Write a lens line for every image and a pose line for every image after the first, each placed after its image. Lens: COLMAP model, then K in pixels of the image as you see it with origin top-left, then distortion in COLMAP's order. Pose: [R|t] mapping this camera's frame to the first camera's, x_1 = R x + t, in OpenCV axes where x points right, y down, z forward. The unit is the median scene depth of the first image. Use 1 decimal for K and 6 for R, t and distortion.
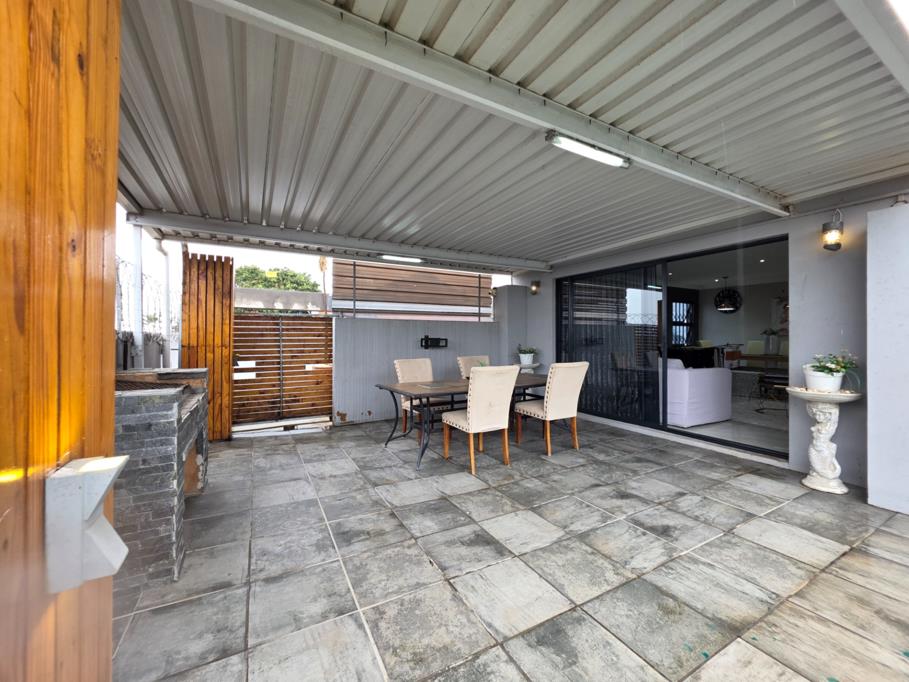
lens RADIAL K [[364.5, 0, 455.8], [0, 364.5, 337.2], [0, 0, 1]] dist [0.000326, -0.000123]
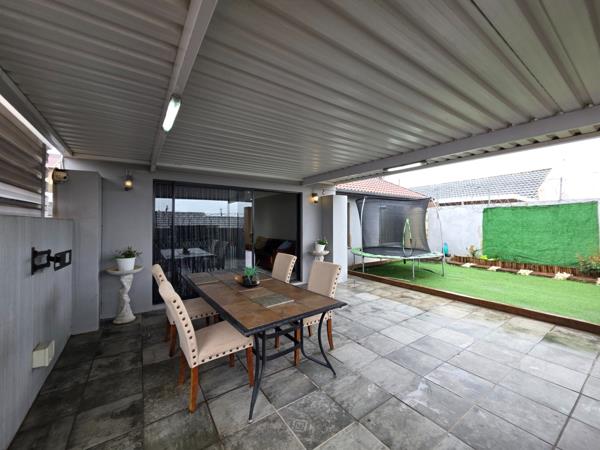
lens RADIAL K [[240.6, 0, 300.8], [0, 240.6, 222.5], [0, 0, 1]] dist [0.000326, -0.000123]
pose [[-0.091122, 0.006059, 0.995821, -0.756137], [-0.000451, 0.999981, -0.006125, -0.062623], [-0.995840, -0.001007, -0.091118, 1.136707]]
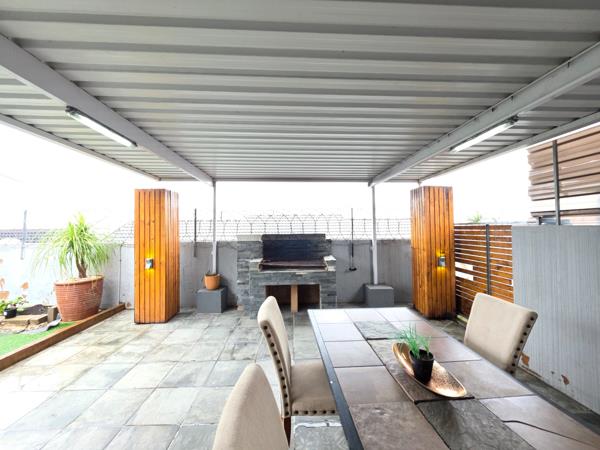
lens RADIAL K [[240.6, 0, 300.8], [0, 240.6, 222.5], [0, 0, 1]] dist [0.000326, -0.000123]
pose [[-0.449845, -0.013010, -0.893012, 0.517366], [0.011044, 0.999736, -0.020128, -0.084612], [0.893039, -0.018917, -0.449582, 1.250153]]
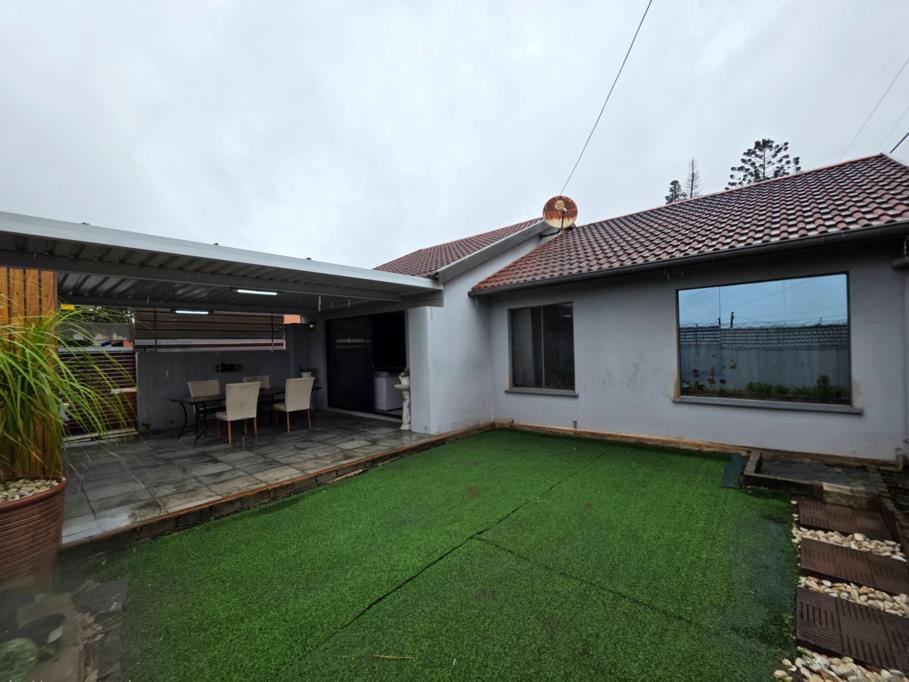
lens RADIAL K [[377.5, 0, 470.8], [0, 377.5, 351.4], [0, 0, 1]] dist [-0.001135, -0.000328]
pose [[0.932958, -0.027703, 0.358918, 0.475705], [0.025259, 0.999615, 0.011497, -0.066272], [-0.359098, -0.001661, 0.933298, -1.106978]]
